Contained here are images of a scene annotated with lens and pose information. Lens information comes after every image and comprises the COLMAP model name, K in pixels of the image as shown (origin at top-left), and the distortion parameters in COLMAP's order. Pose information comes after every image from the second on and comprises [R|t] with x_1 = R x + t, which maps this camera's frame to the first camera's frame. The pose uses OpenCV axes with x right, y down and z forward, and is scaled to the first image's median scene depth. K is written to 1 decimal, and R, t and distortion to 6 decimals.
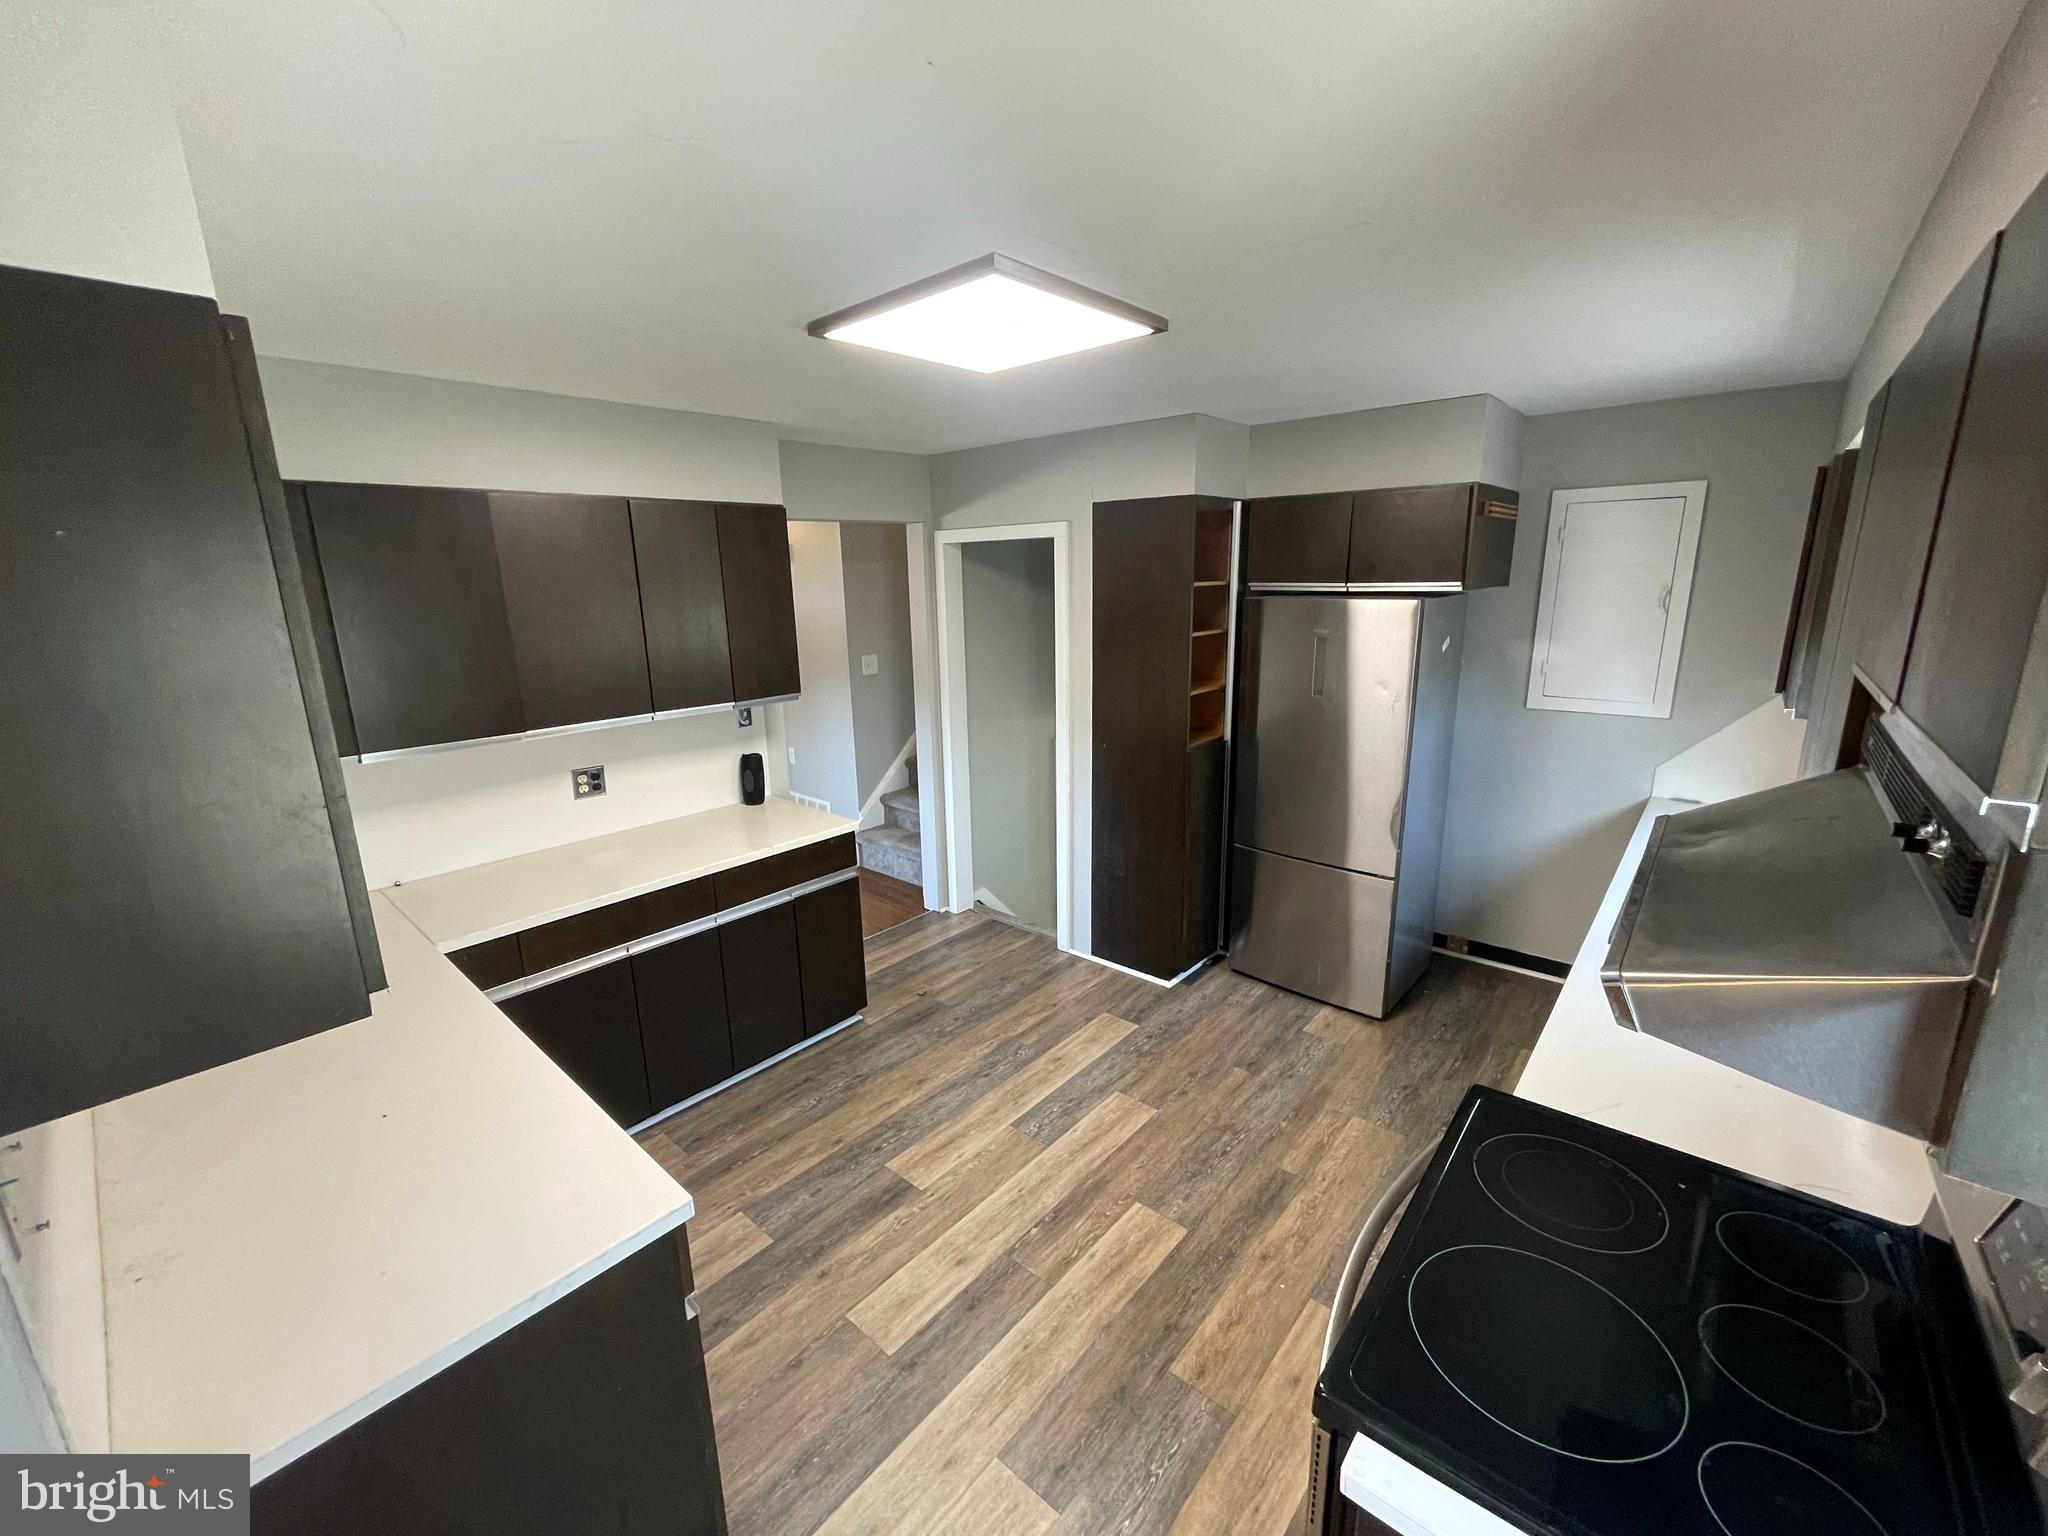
lens RADIAL K [[828.3, 0, 1022.6], [0, 828.3, 765.5], [0, 0, 1]] dist [-0.002819, -0.001231]
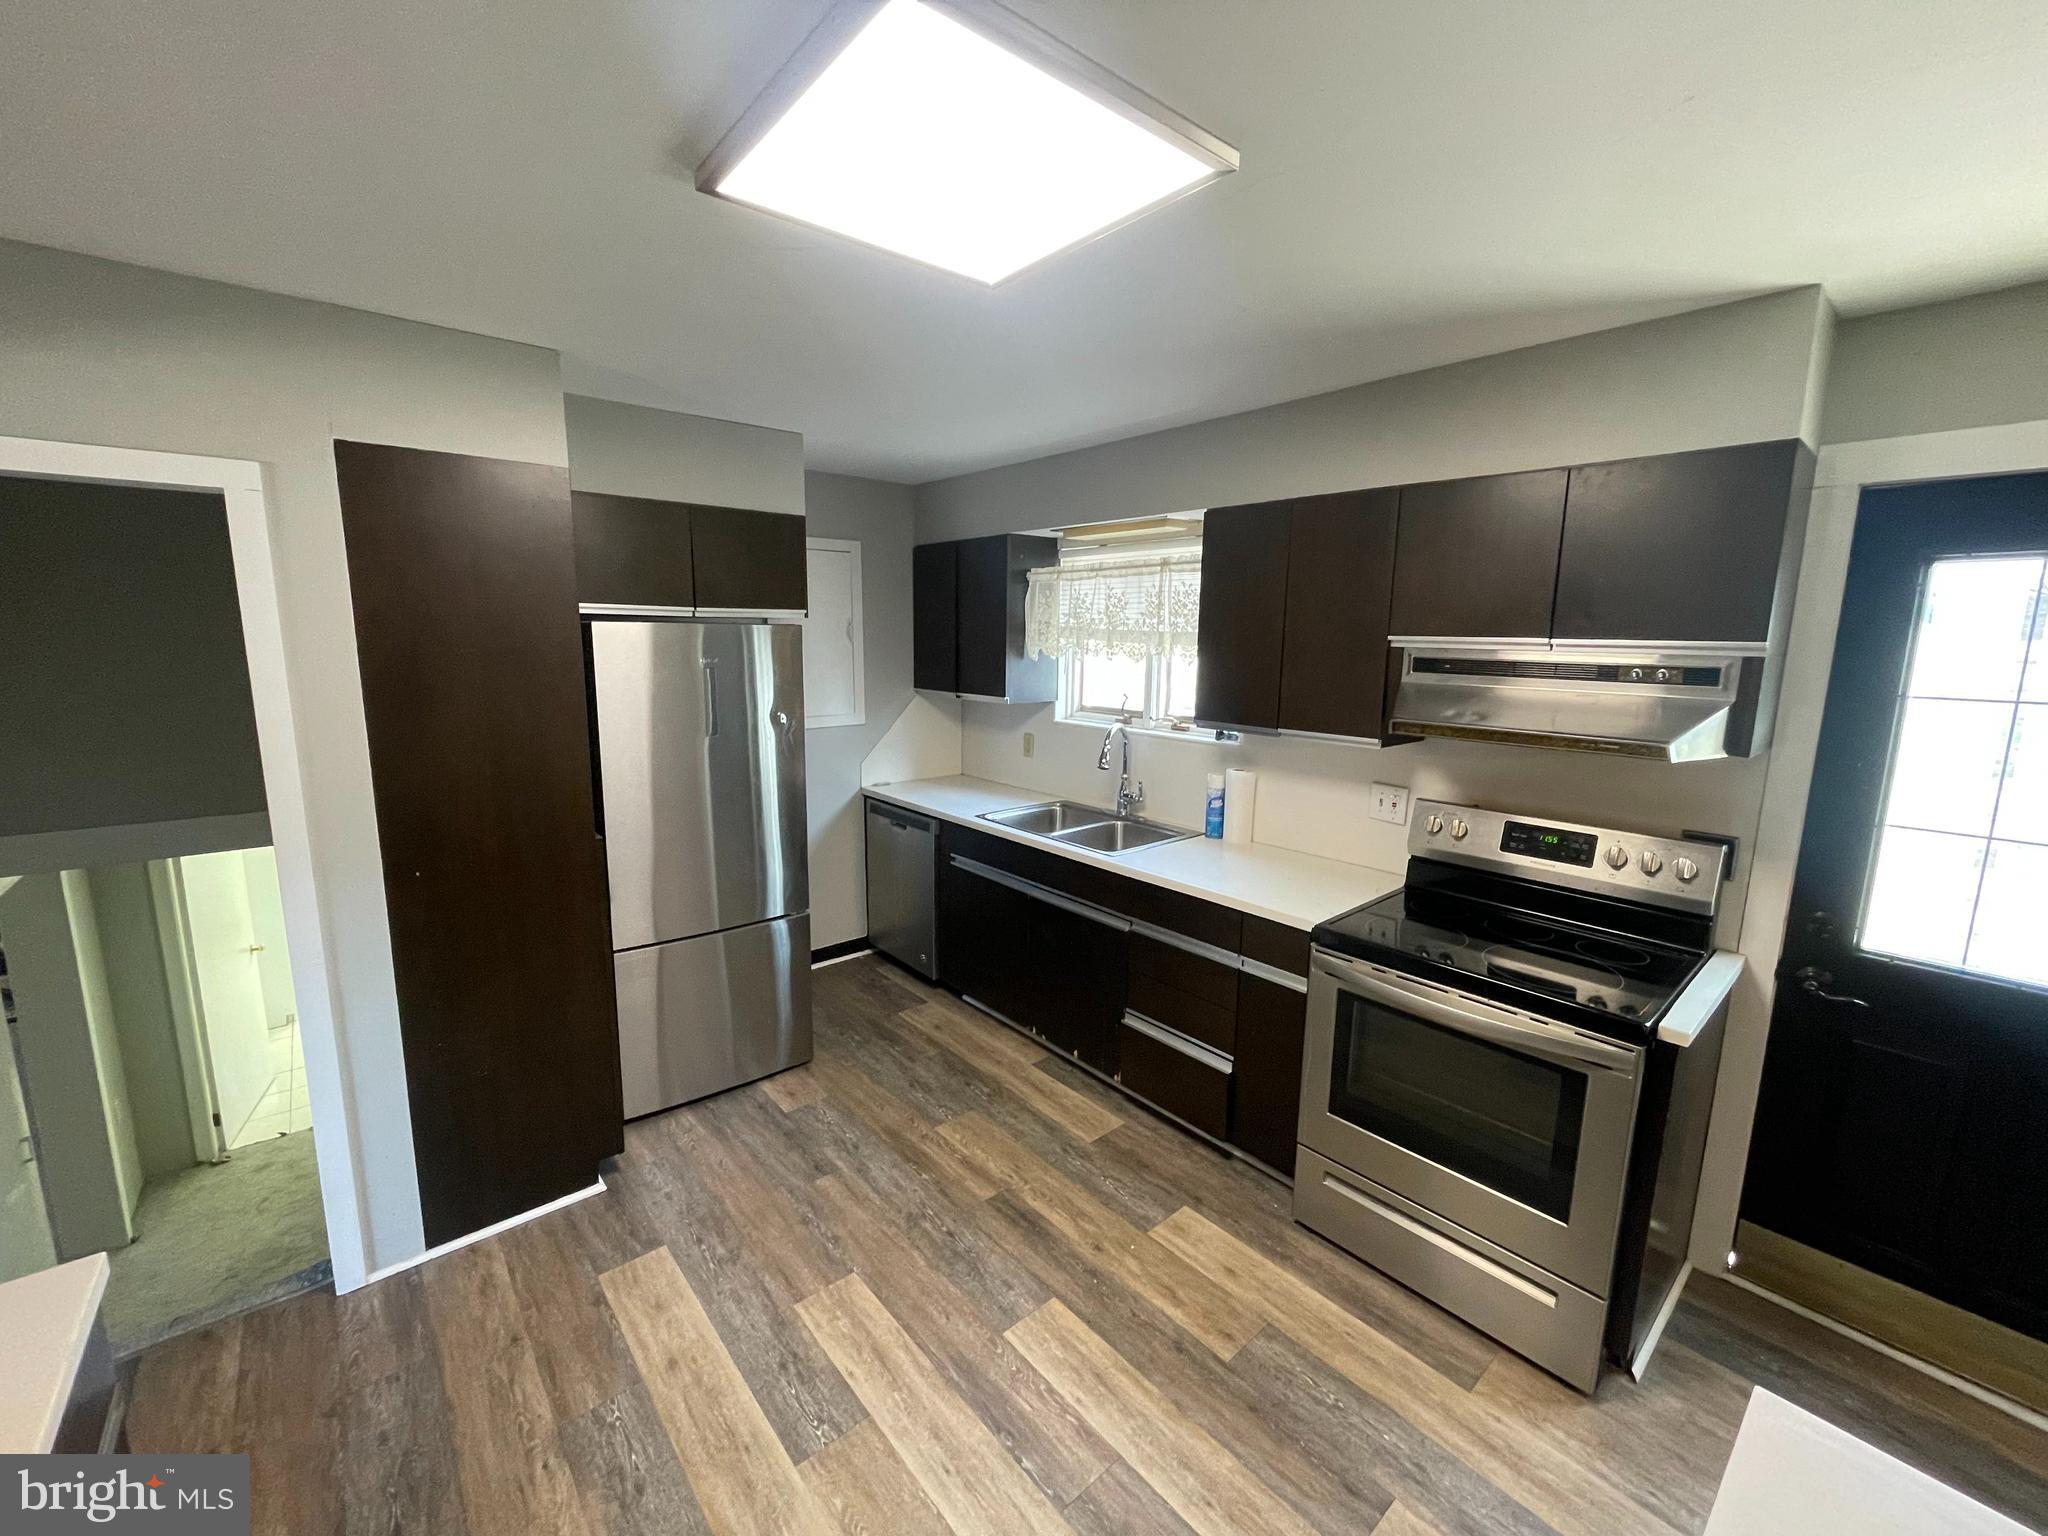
lens RADIAL K [[828.3, 0, 1023.3], [0, 828.3, 767.6], [0, 0, 1]] dist [-0.002819, -0.001231]
pose [[0.145538, -0.142382, 0.979054, -0.584898], [0.213949, 0.970703, 0.109364, -0.102649], [-0.965942, 0.193551, 0.171736, 0.736282]]
